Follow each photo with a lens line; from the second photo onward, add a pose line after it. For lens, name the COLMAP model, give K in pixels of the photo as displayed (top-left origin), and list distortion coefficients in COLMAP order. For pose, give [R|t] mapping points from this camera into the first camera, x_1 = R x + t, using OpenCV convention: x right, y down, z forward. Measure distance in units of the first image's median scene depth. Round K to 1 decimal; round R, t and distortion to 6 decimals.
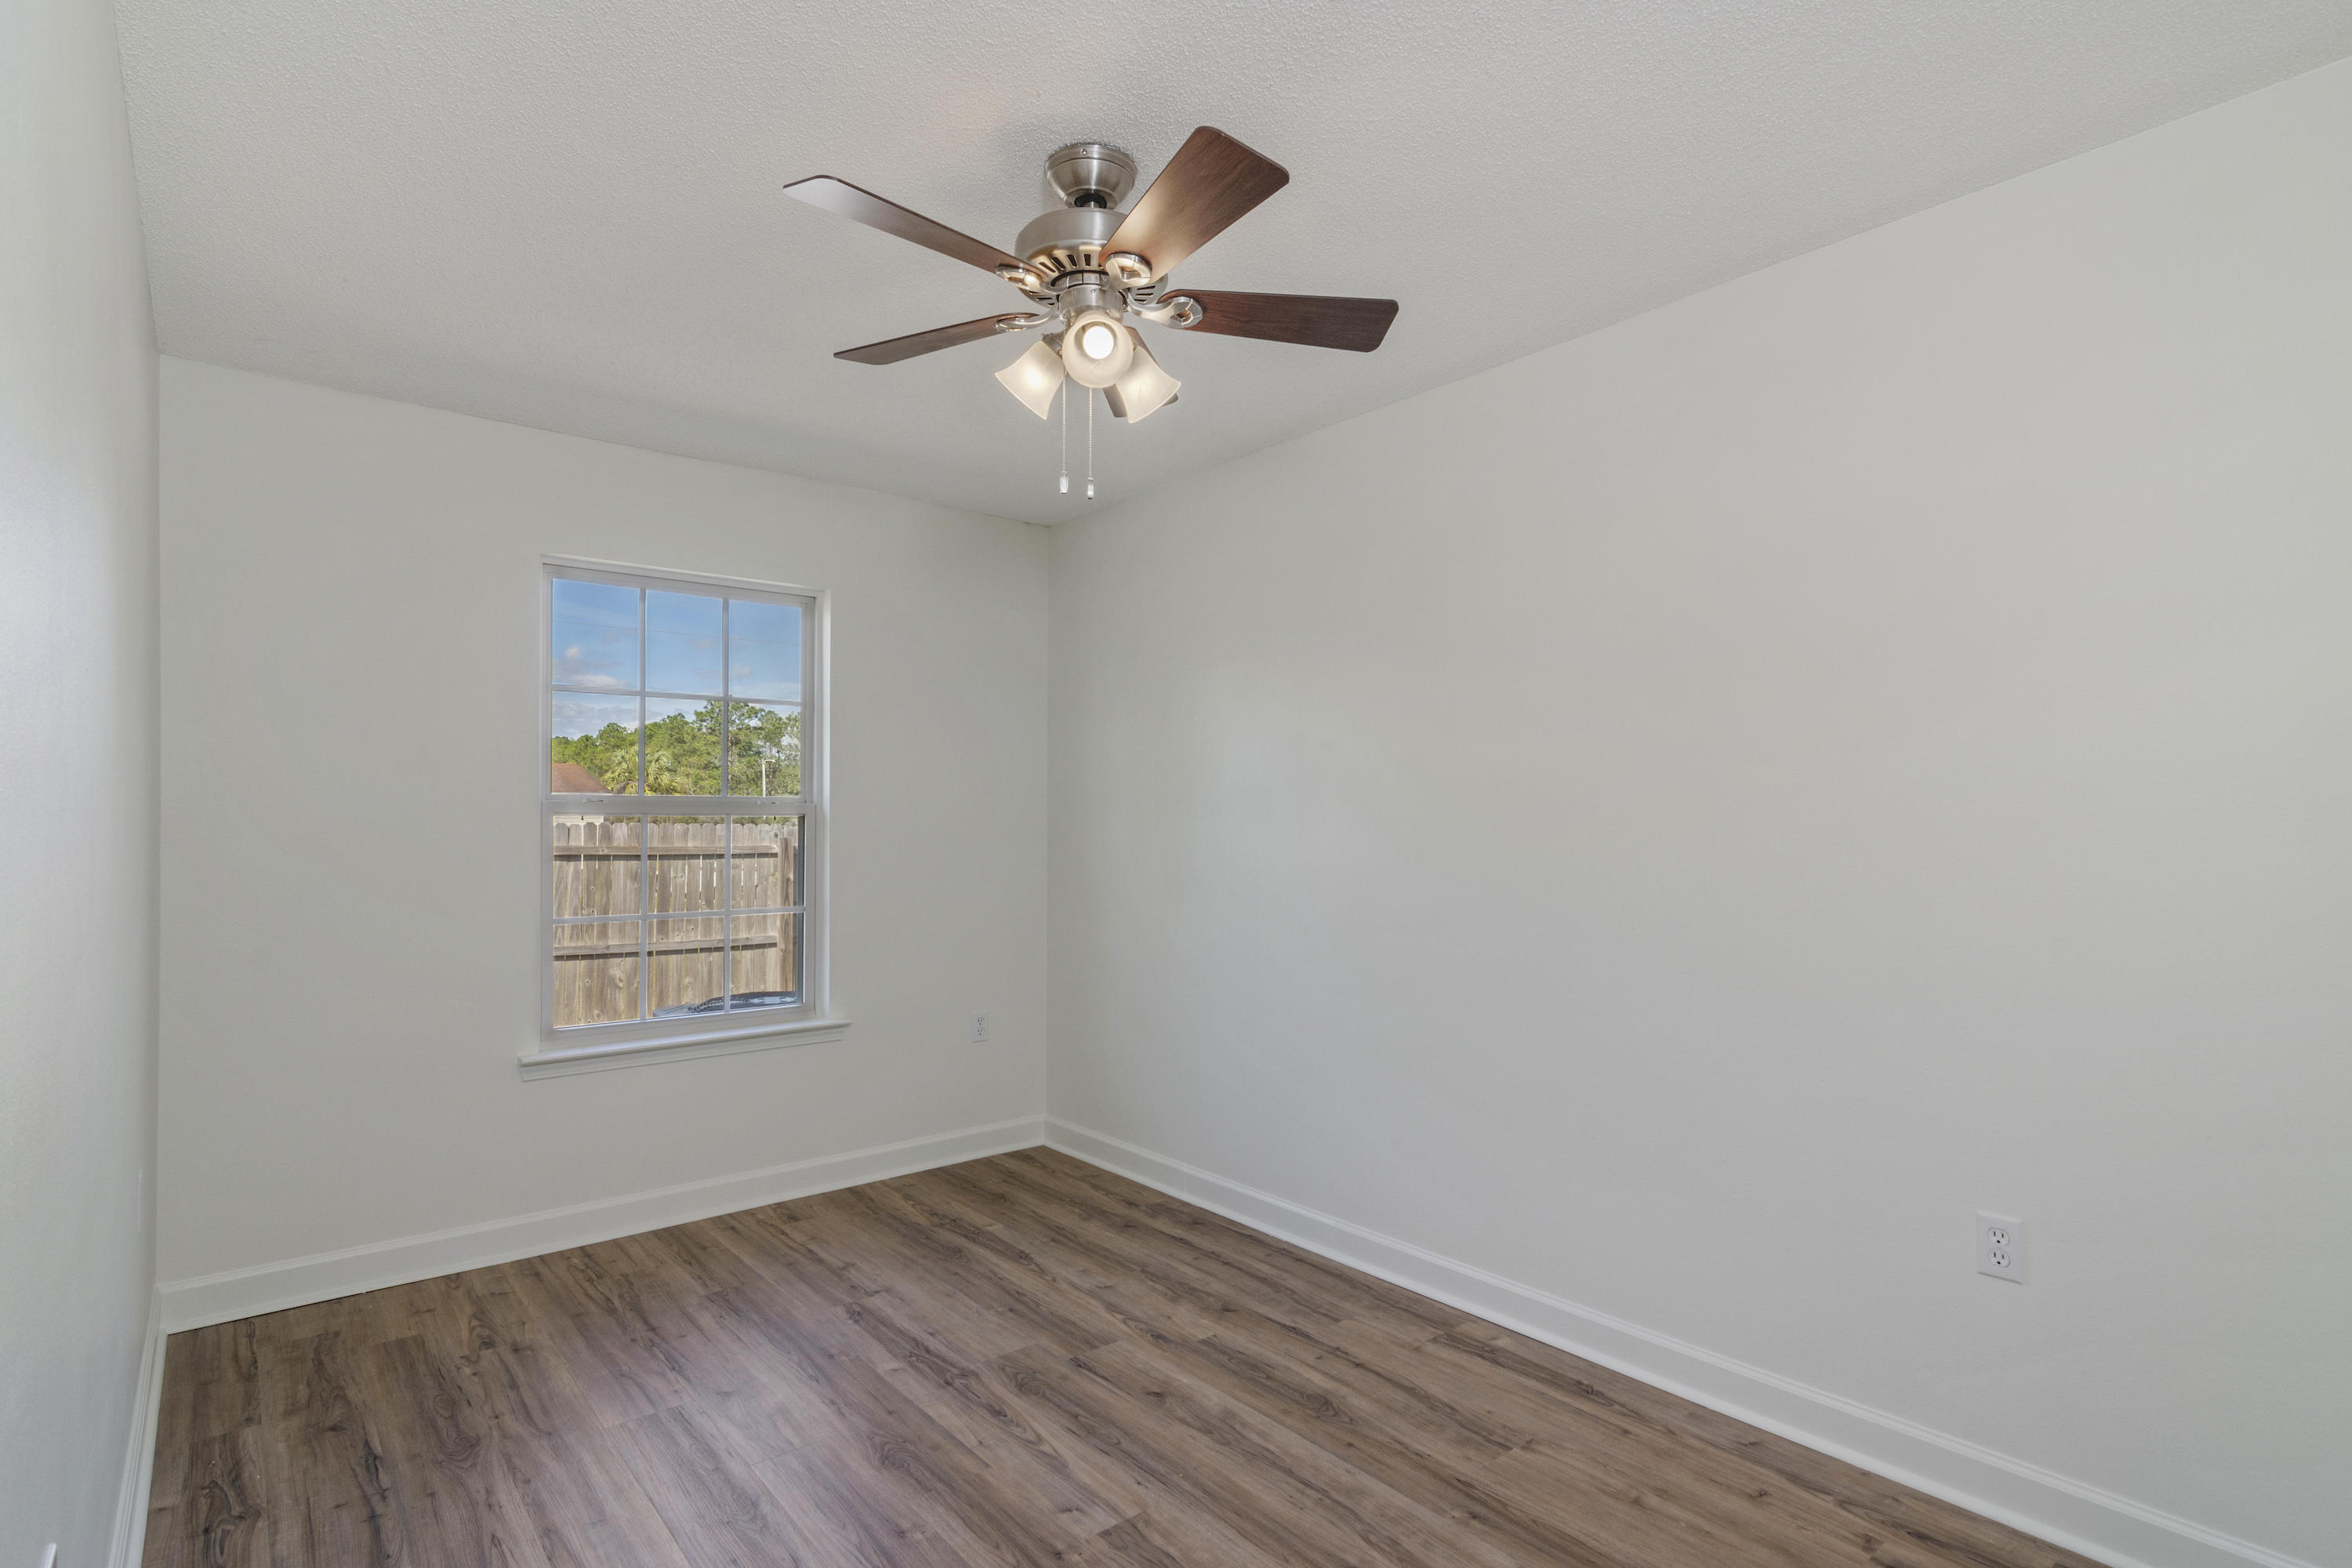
lens RADIAL K [[1139.0, 0, 1178.2], [0, 1139.0, 810.2], [0, 0, 1]] dist [0.001173, 0.000491]
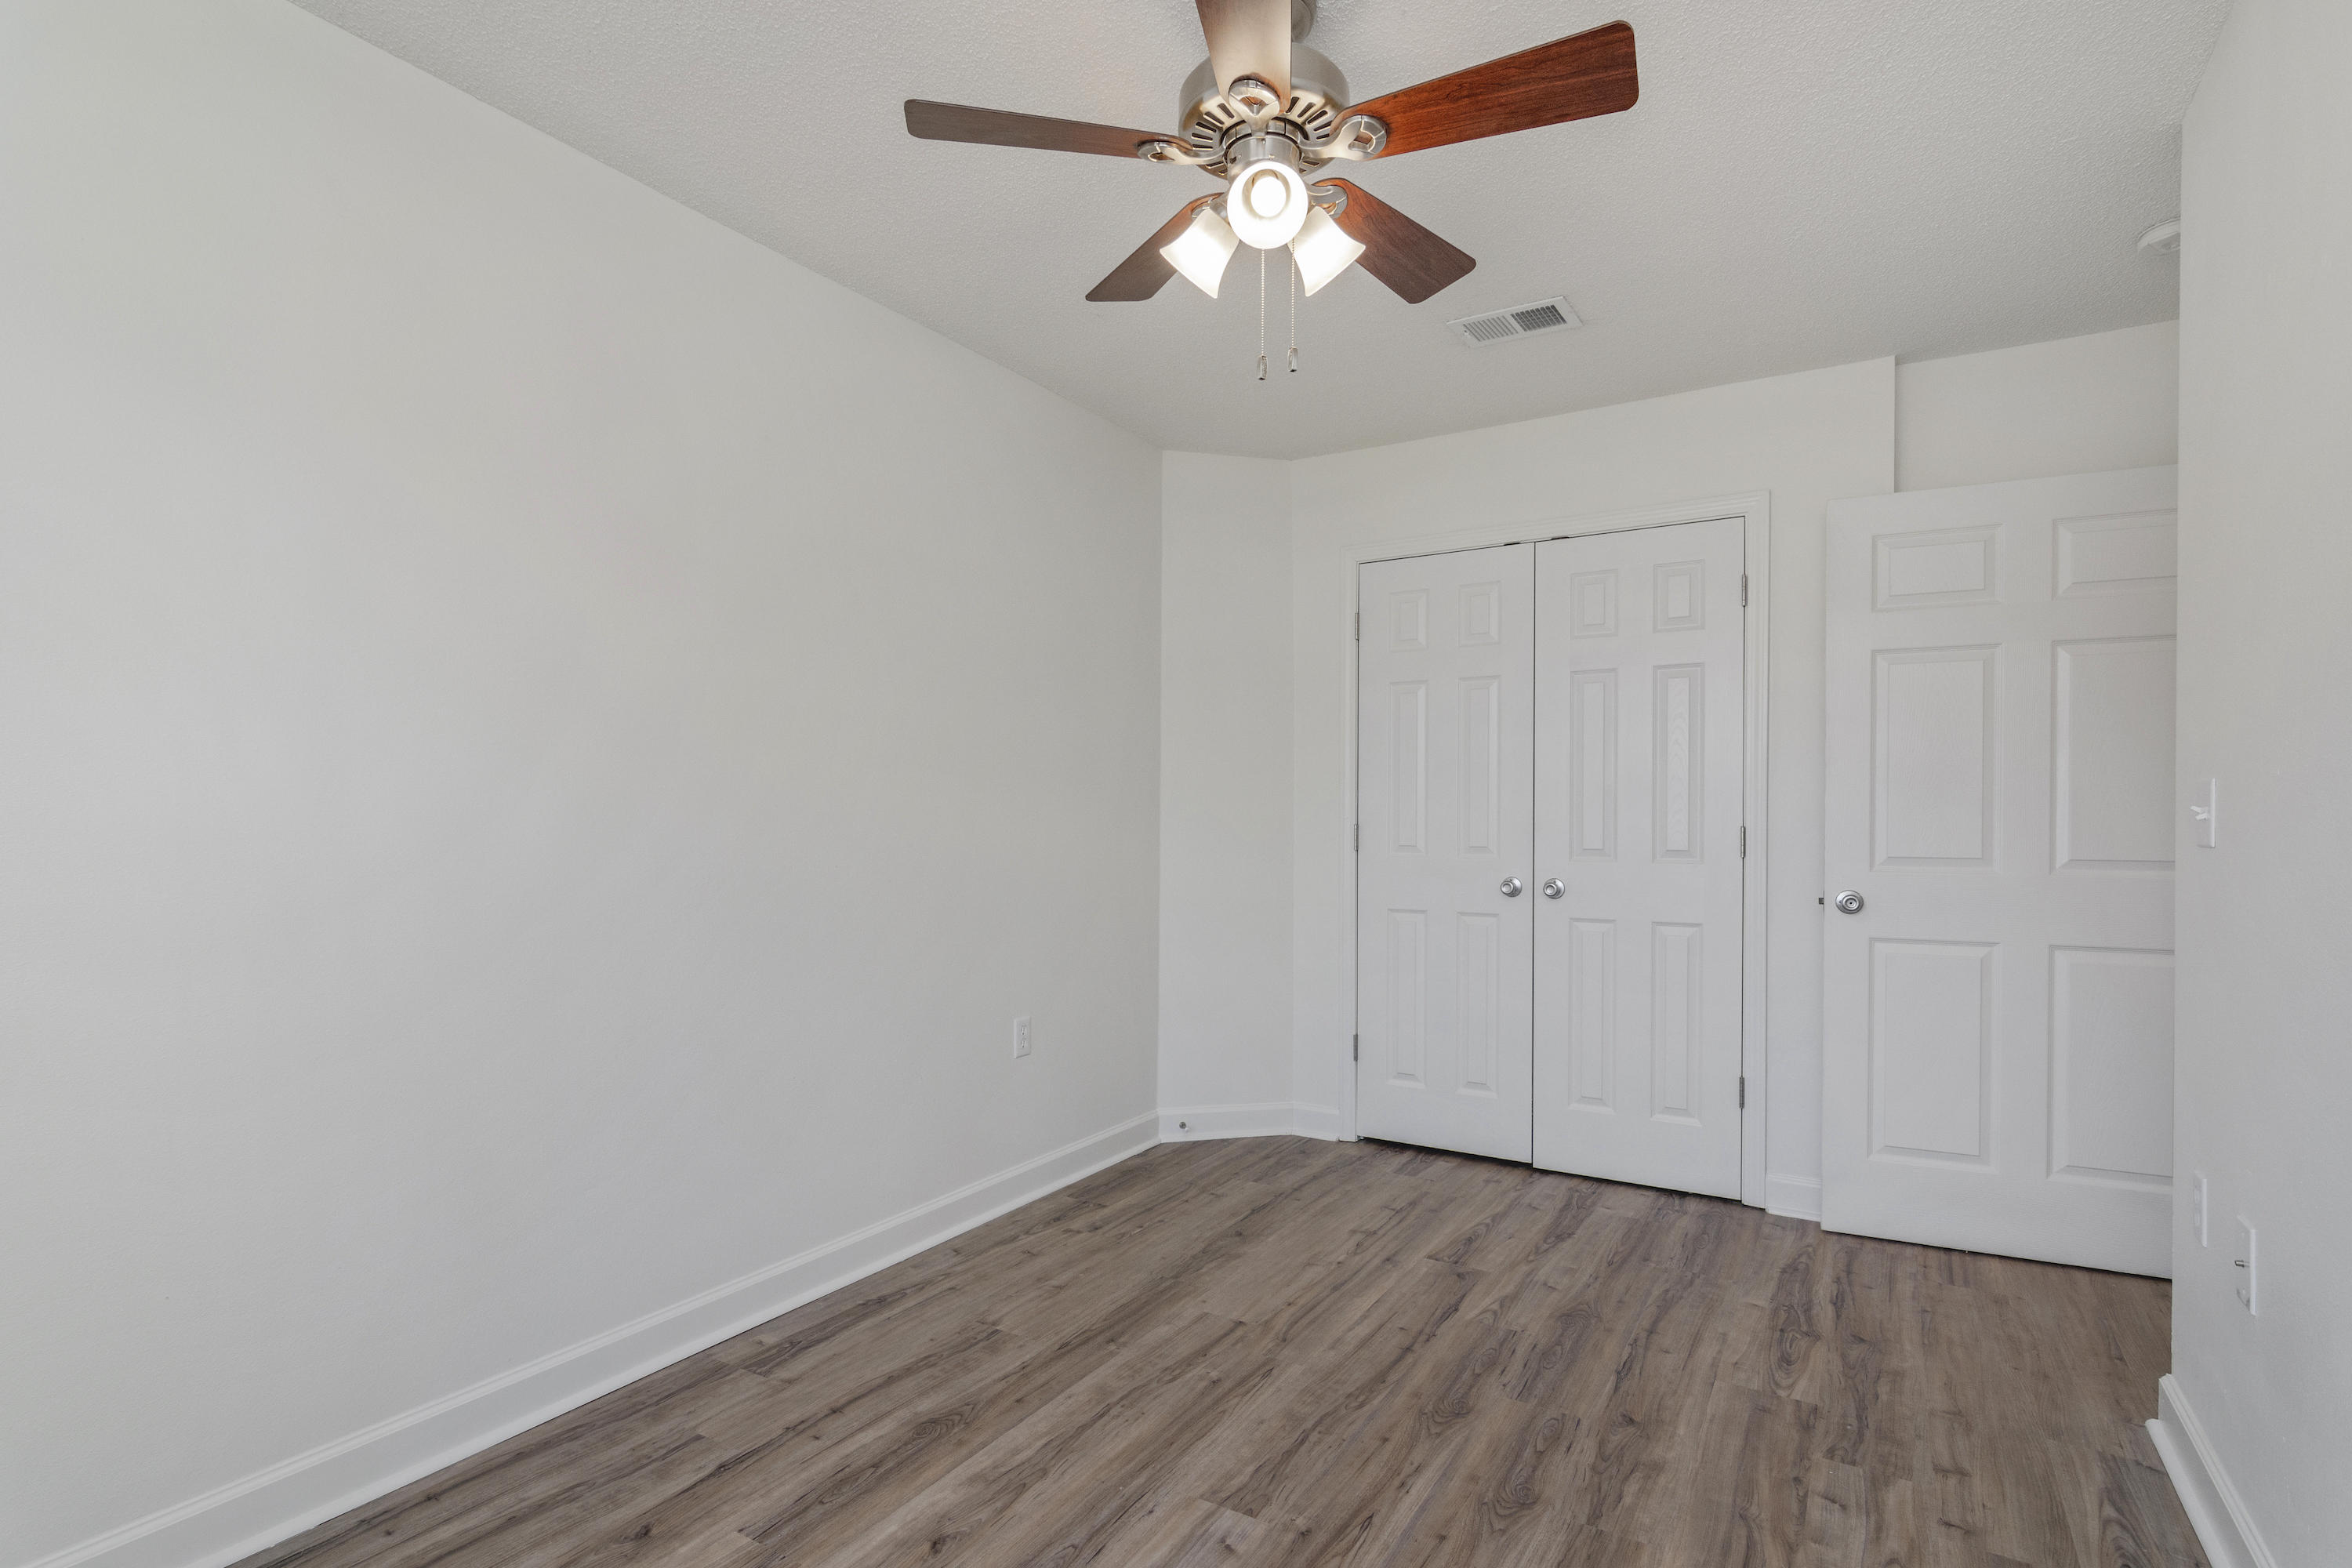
lens RADIAL K [[1139.0, 0, 1178.2], [0, 1139.0, 810.2], [0, 0, 1]] dist [0.001173, 0.000491]
pose [[-0.314192, 0.003595, 0.949353, -0.768387], [-0.013571, 0.999874, -0.008278, 0.061742], [-0.949263, -0.015484, -0.314103, 1.127001]]
